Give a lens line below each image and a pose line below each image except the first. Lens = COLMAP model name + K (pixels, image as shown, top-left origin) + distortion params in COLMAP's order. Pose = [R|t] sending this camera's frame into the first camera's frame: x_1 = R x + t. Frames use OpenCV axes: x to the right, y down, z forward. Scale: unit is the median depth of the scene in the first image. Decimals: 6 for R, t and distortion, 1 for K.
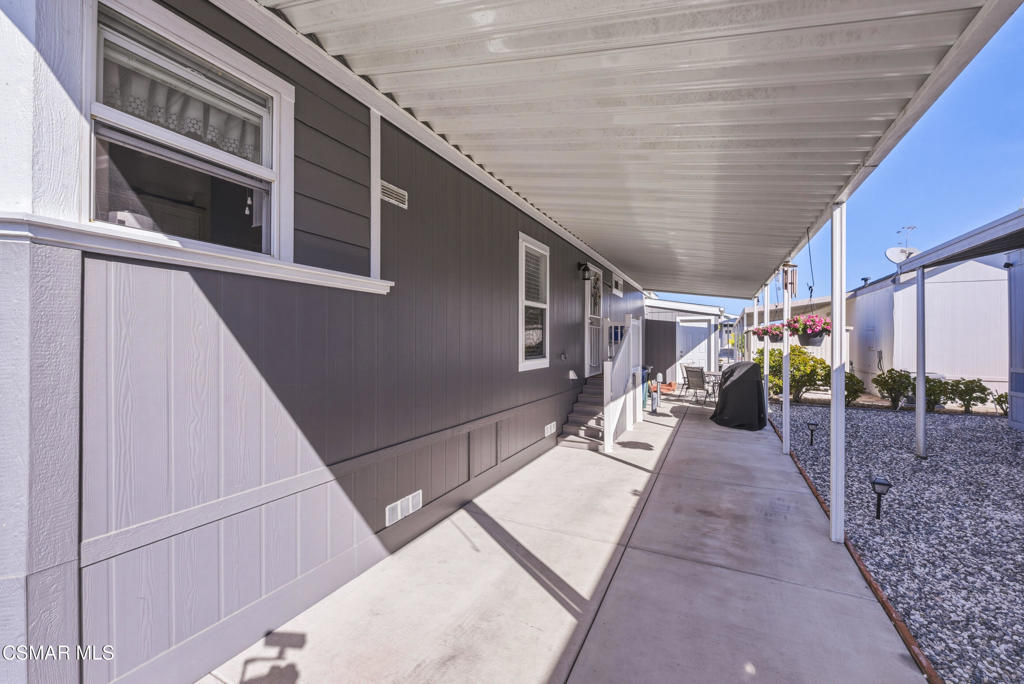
lens RADIAL K [[406.0, 0, 515.4], [0, 406.0, 345.4], [0, 0, 1]] dist [0.001423, -0.000280]
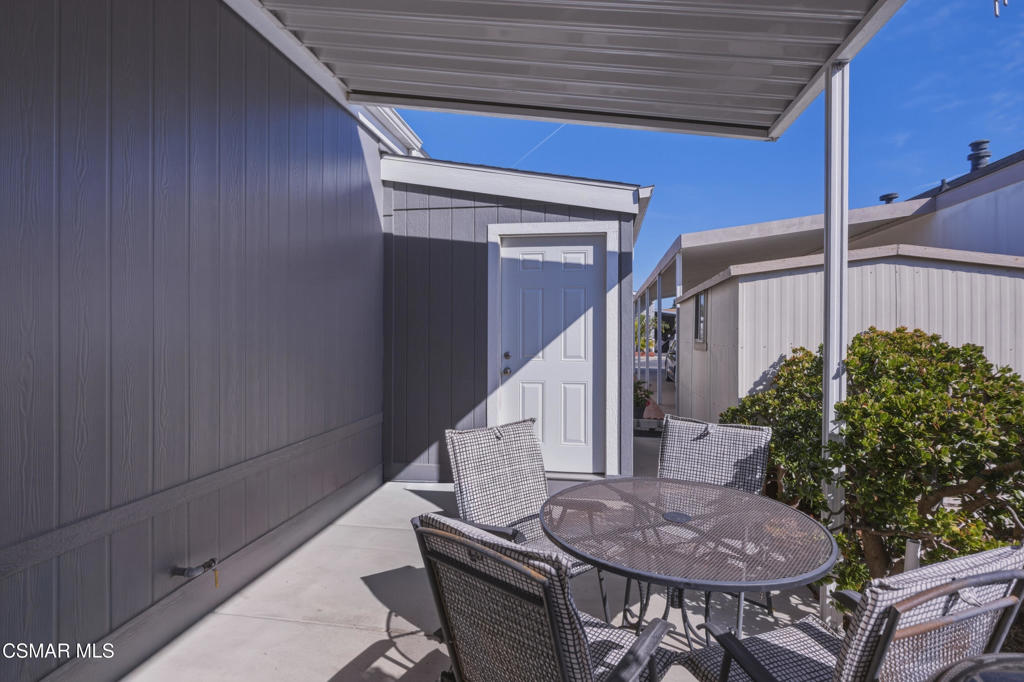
lens RADIAL K [[406.0, 0, 515.4], [0, 406.0, 344.4], [0, 0, 1]] dist [0.001423, -0.000280]
pose [[0.958280, -0.002955, 0.285816, 0.438166], [0.003982, 0.999988, -0.003012, 0.012471], [-0.285804, 0.004025, 0.958280, 0.960545]]
